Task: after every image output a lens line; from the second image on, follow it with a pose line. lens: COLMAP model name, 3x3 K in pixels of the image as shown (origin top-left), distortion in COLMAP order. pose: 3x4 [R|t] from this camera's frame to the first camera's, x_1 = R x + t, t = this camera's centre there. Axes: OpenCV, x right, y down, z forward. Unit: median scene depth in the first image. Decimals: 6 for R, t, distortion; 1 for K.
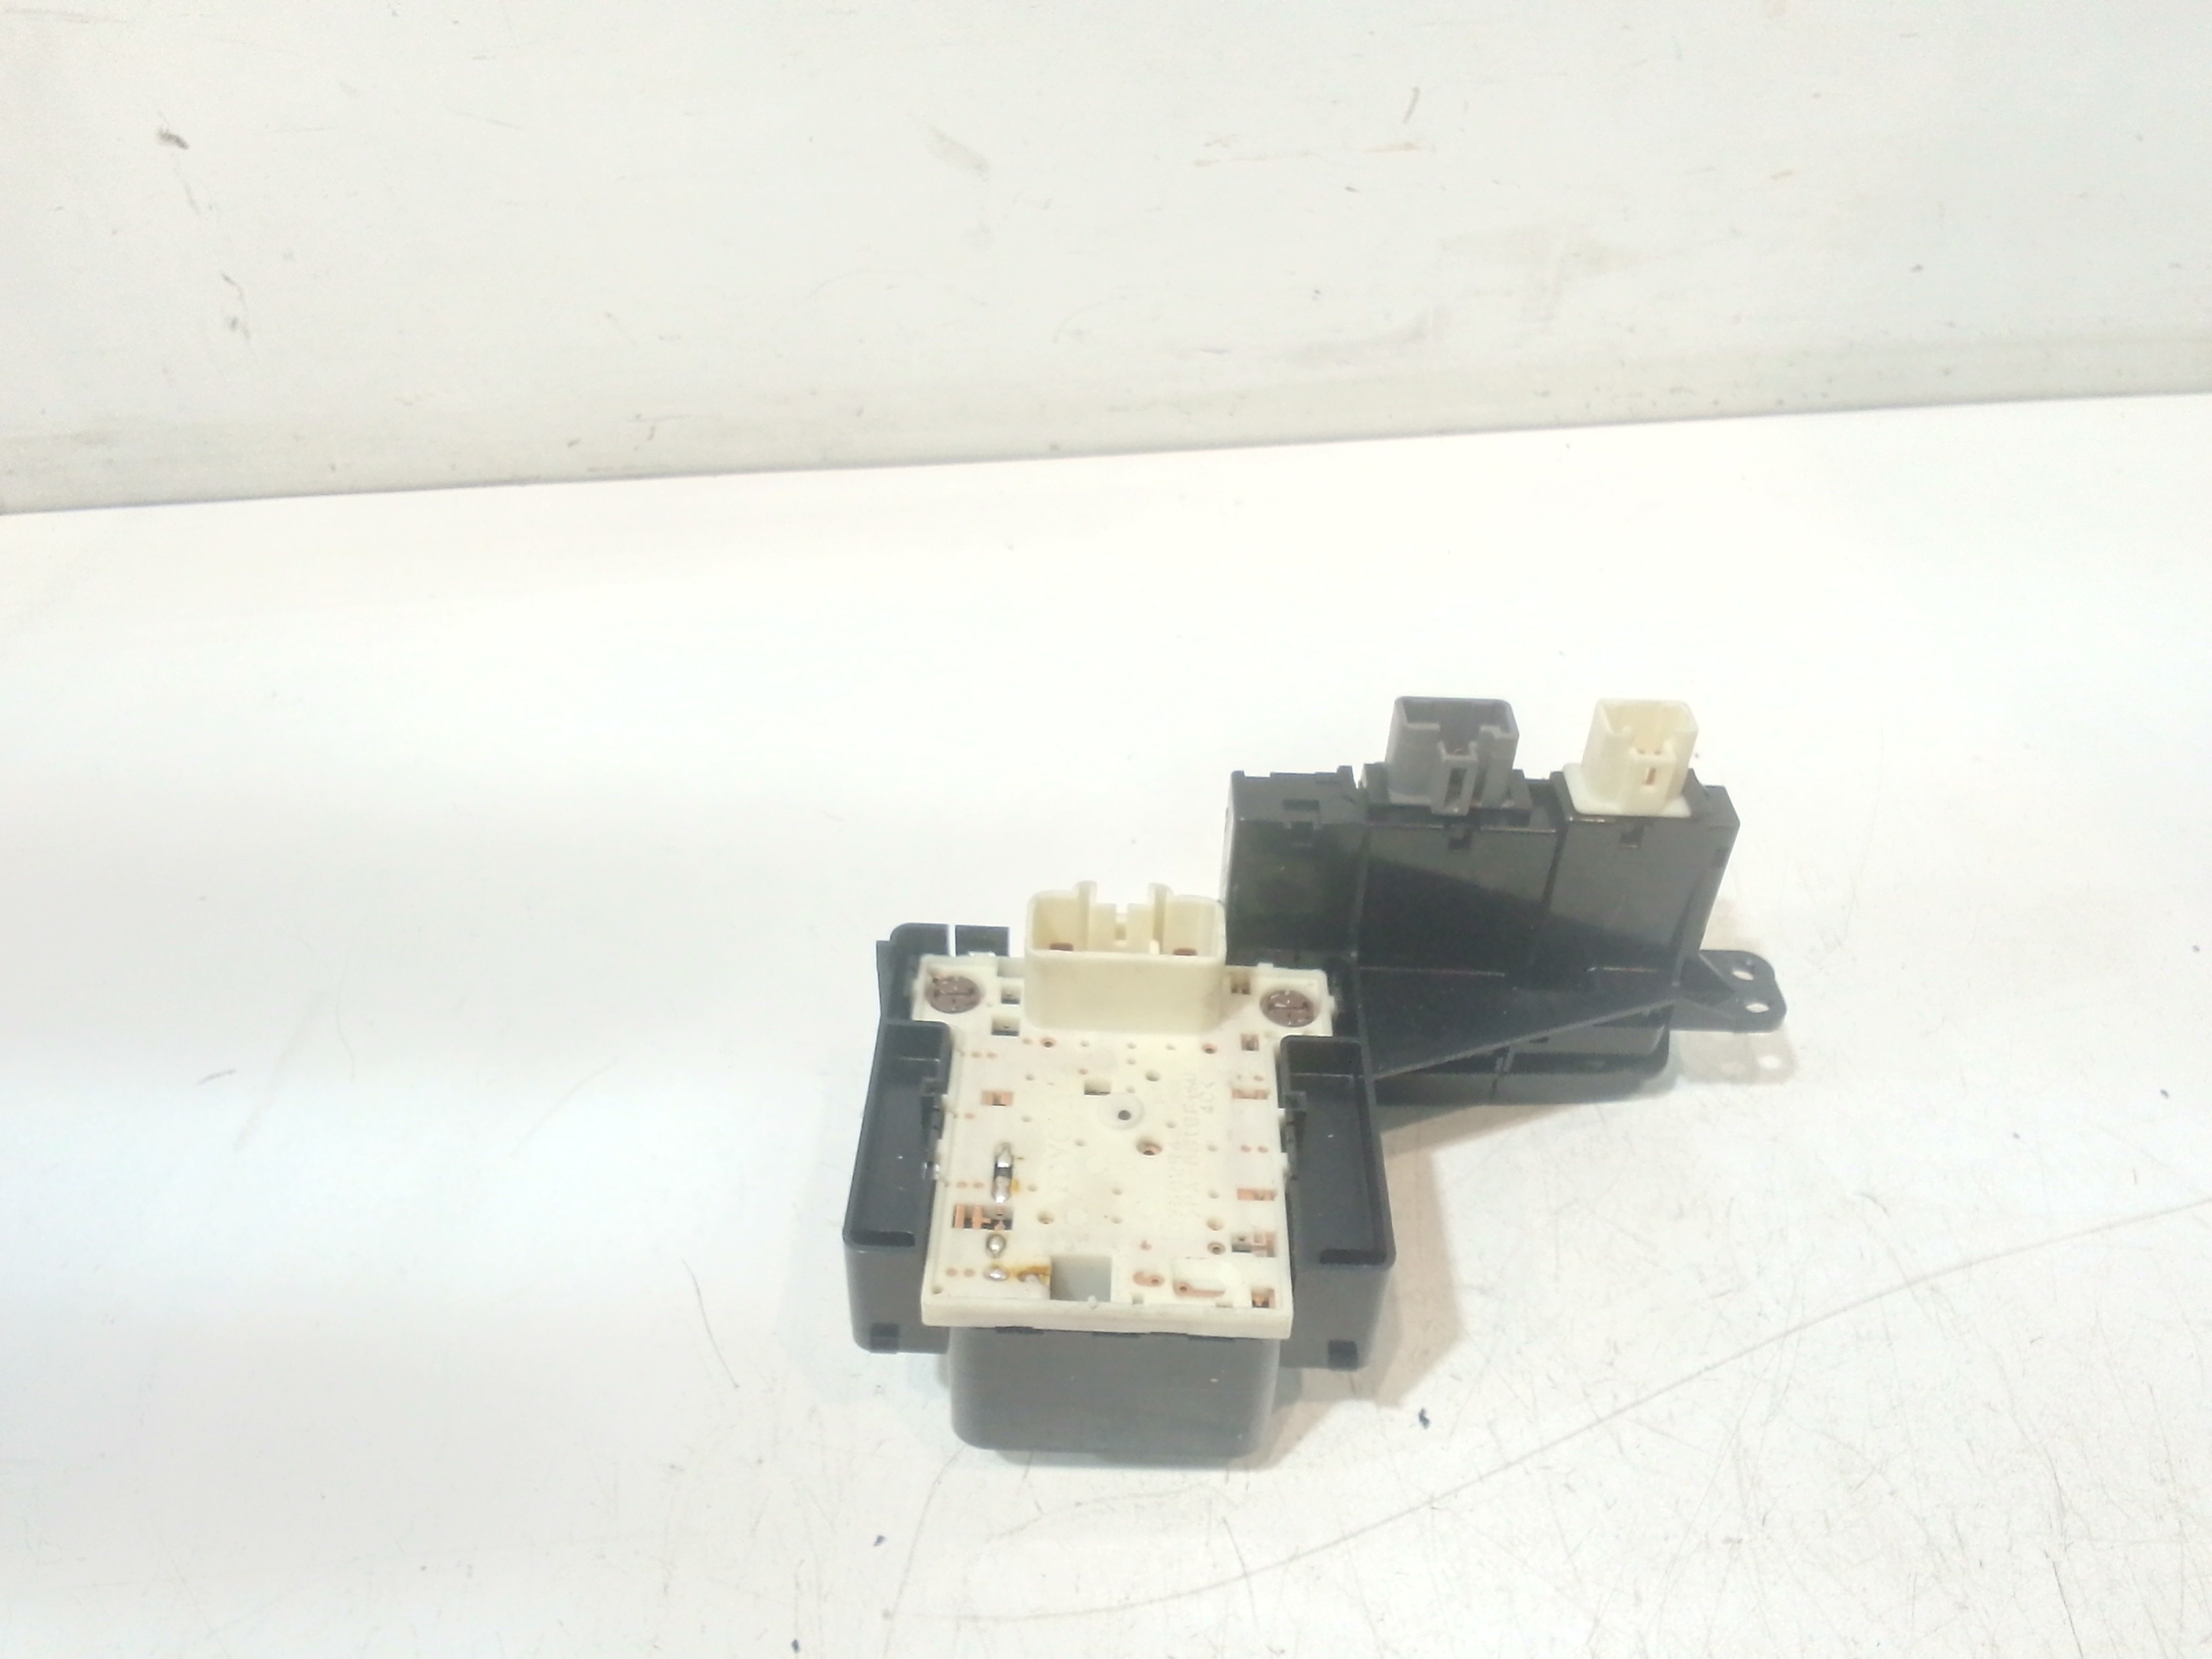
lens RADIAL K [[1741.1, 0, 1111.3], [0, 1741.1, 833.5], [0, 0, 1]] dist [0.060863, -0.106991]
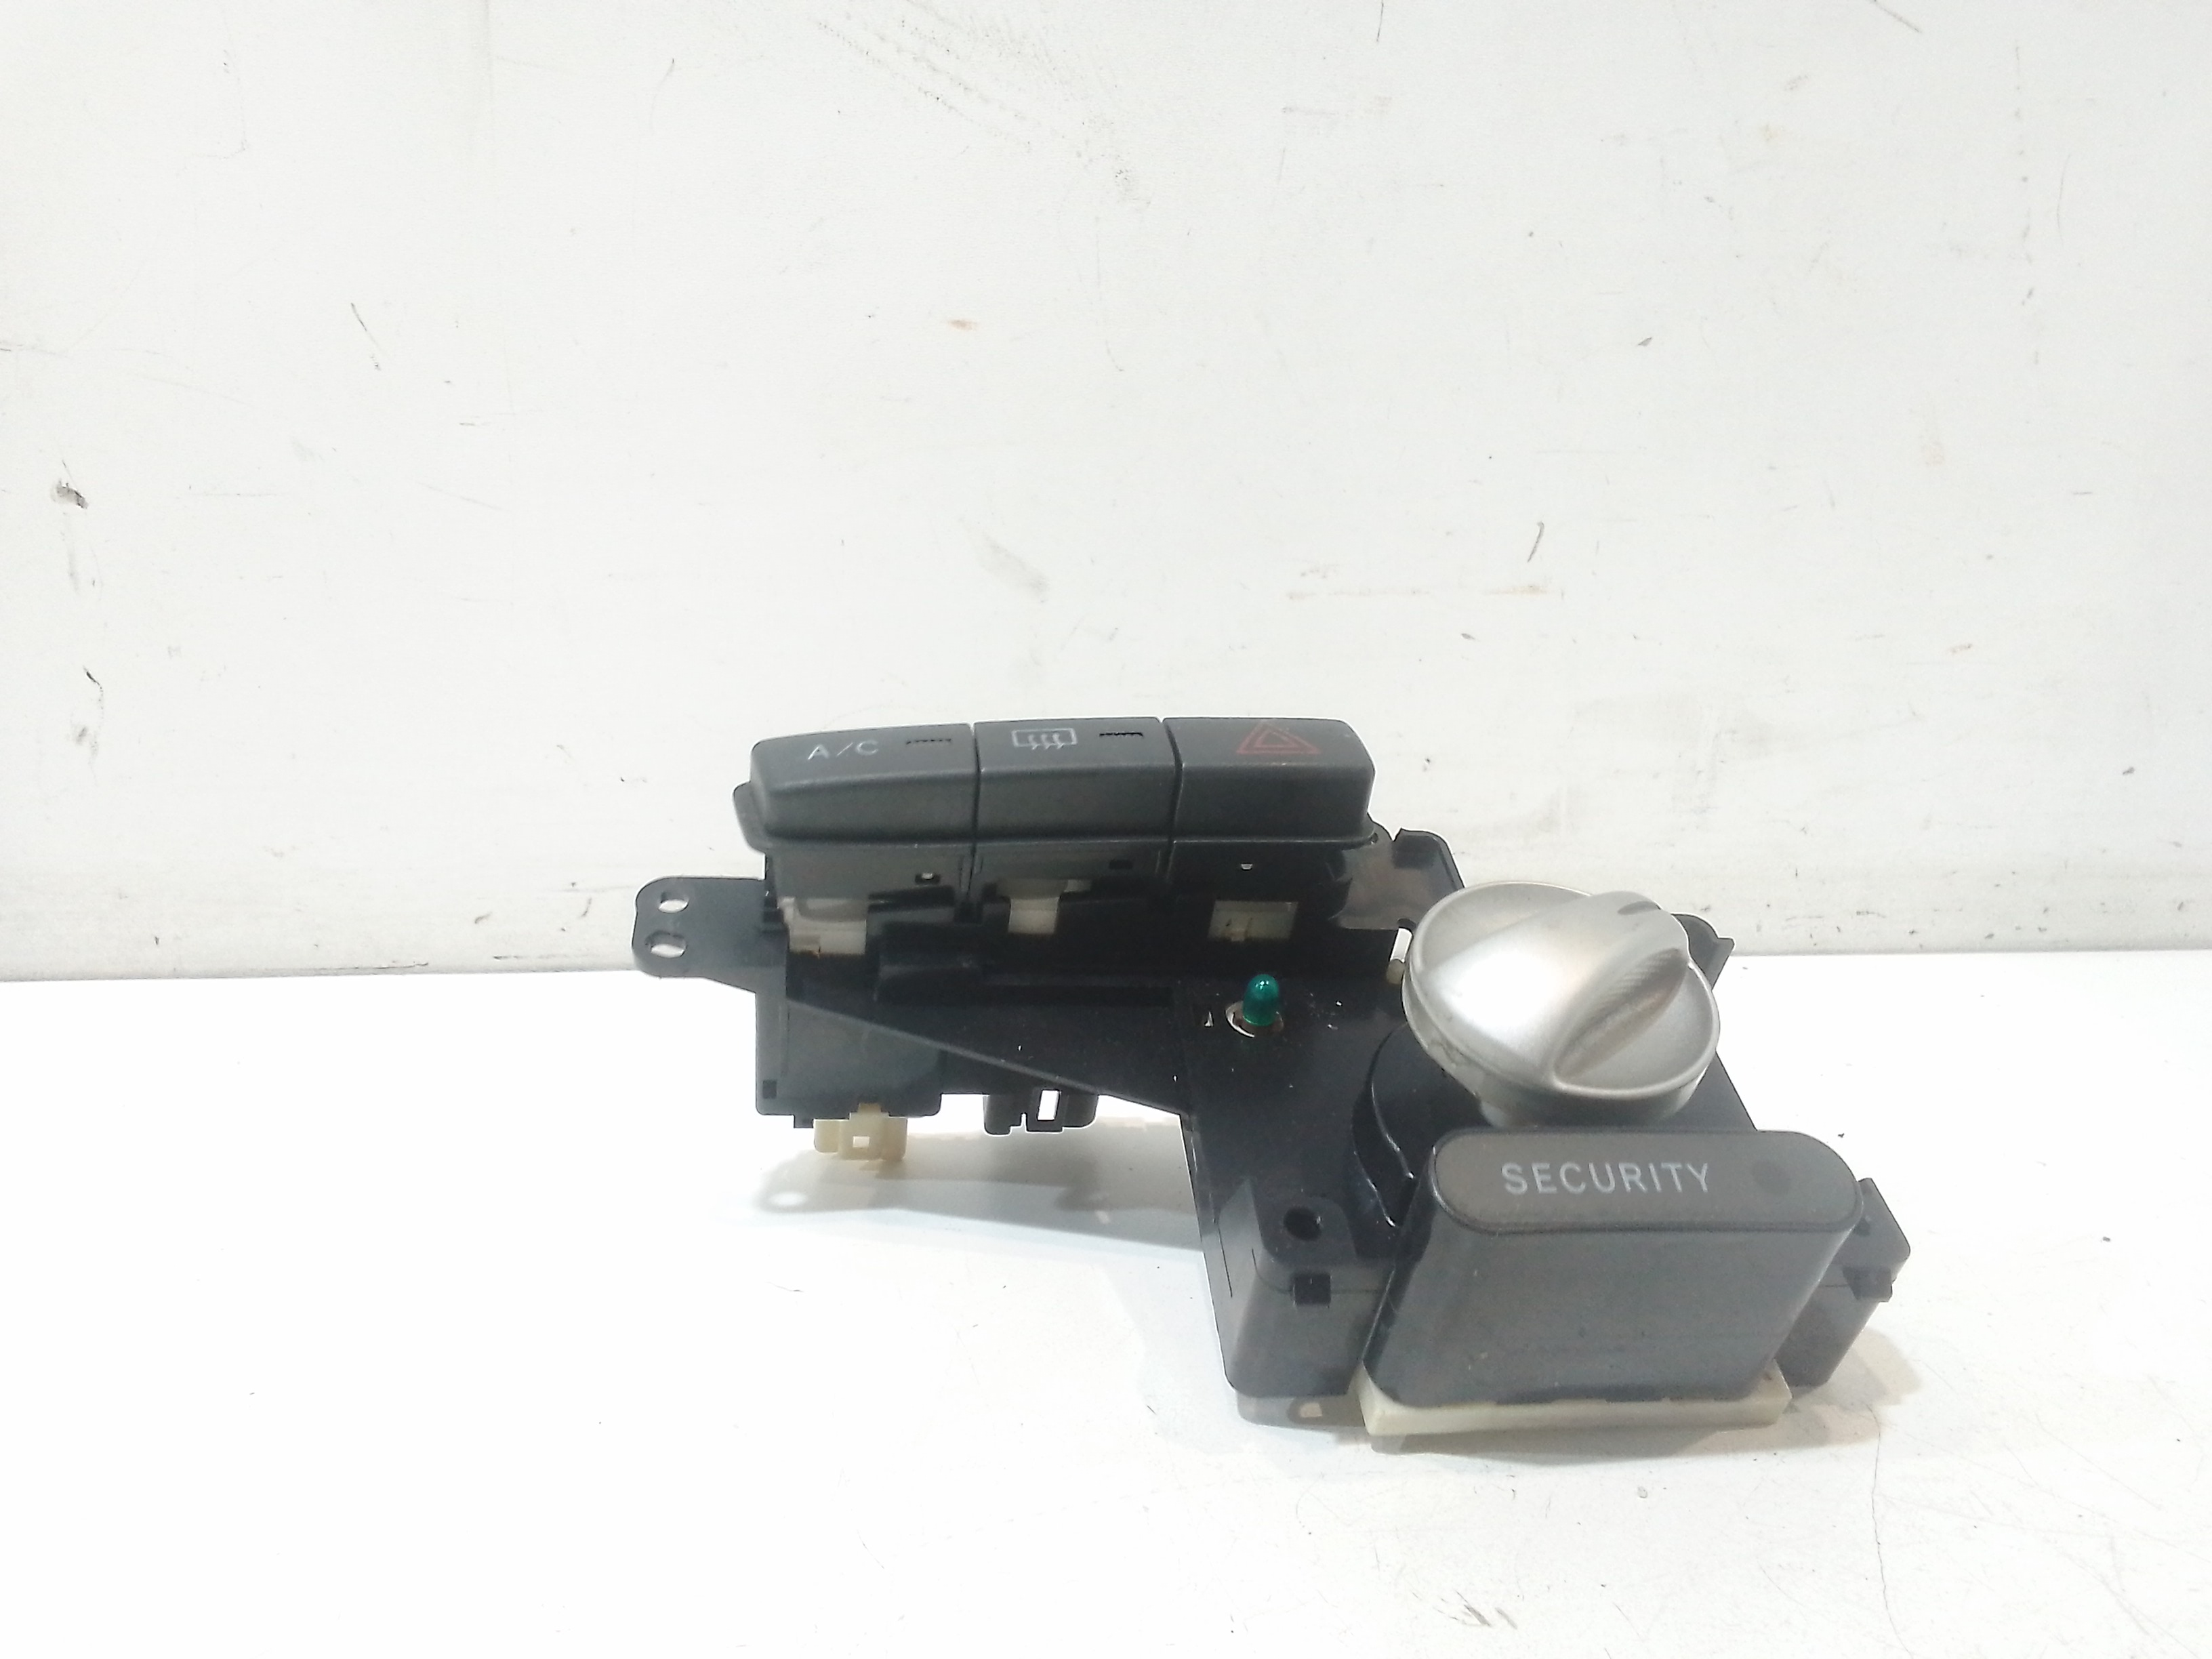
lens RADIAL K [[1741.1, 0, 1105.0], [0, 1741.1, 824.5], [0, 0, 1]] dist [0.060863, -0.106991]
pose [[0.998586, 0.038744, 0.036392, -0.068307], [-0.013799, 0.850118, -0.526411, 0.163185], [-0.051333, 0.525165, 0.849451, 0.339546]]
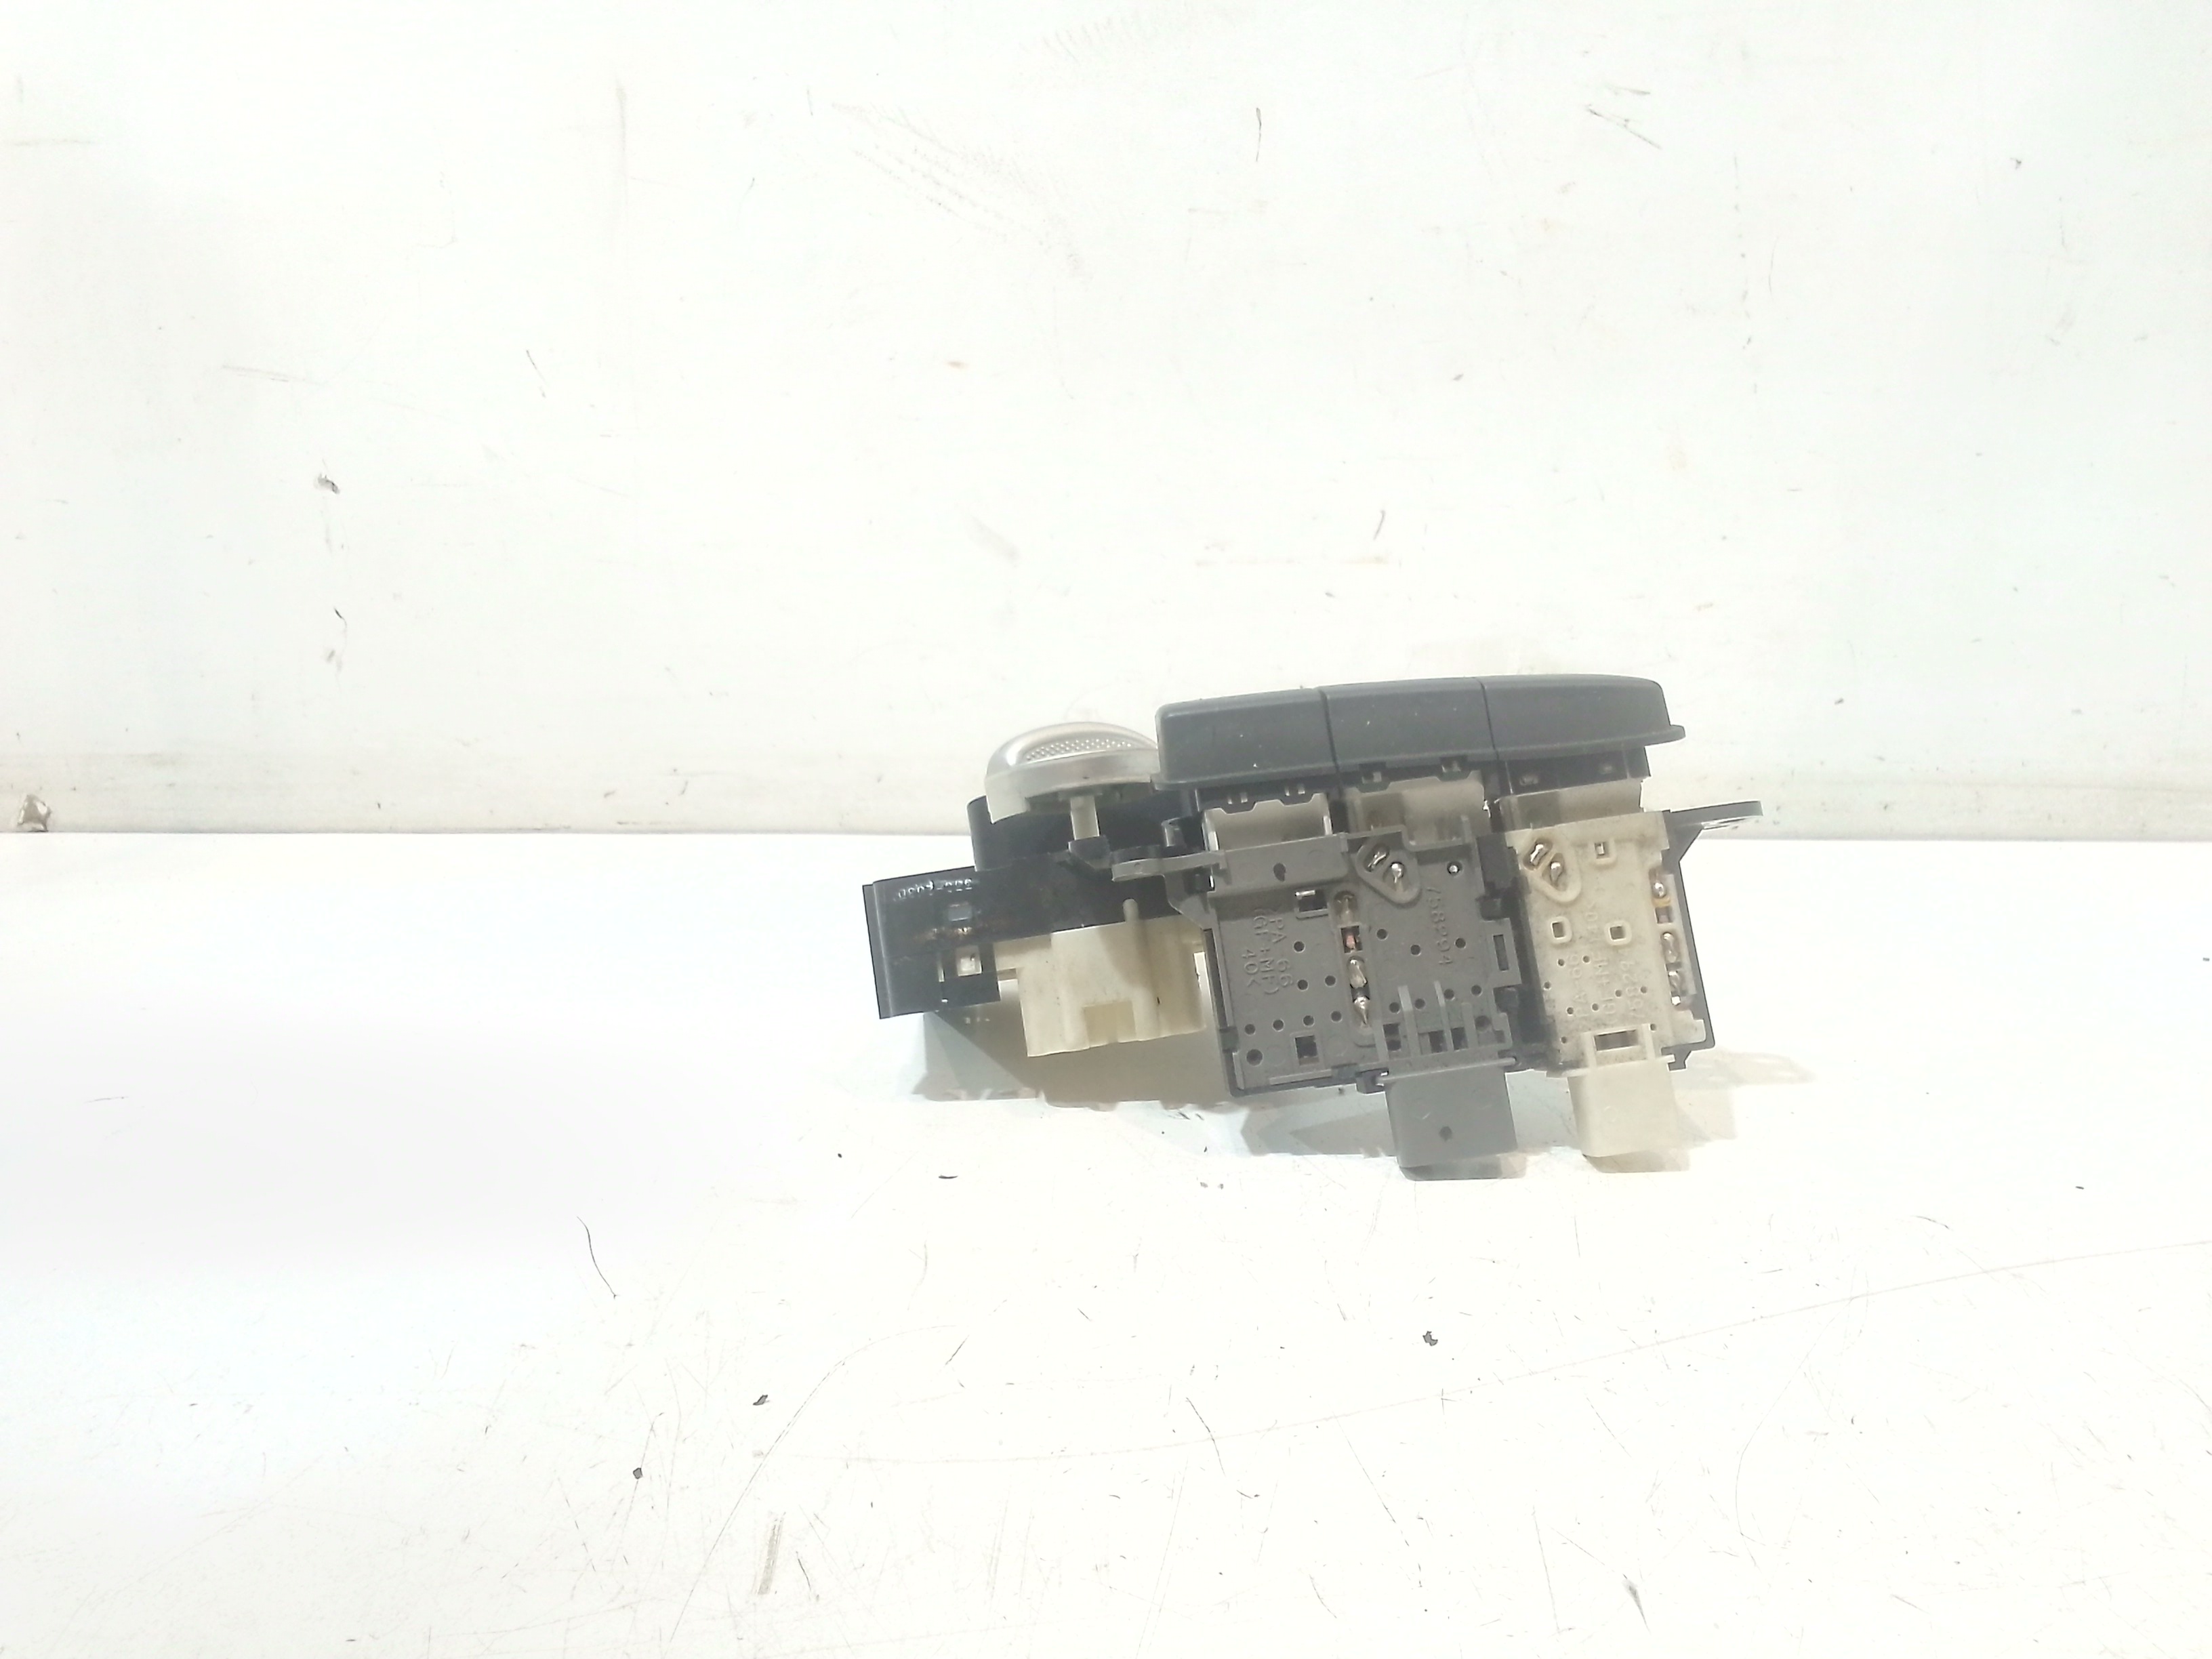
lens RADIAL K [[1741.1, 0, 1109.8], [0, 1741.1, 823.0], [0, 0, 1]] dist [0.060863, -0.106991]
pose [[0.998522, 0.052391, -0.014485, 0.016745], [-0.052123, 0.847239, -0.528649, 0.380953], [-0.015424, 0.528623, 0.848717, 0.108002]]
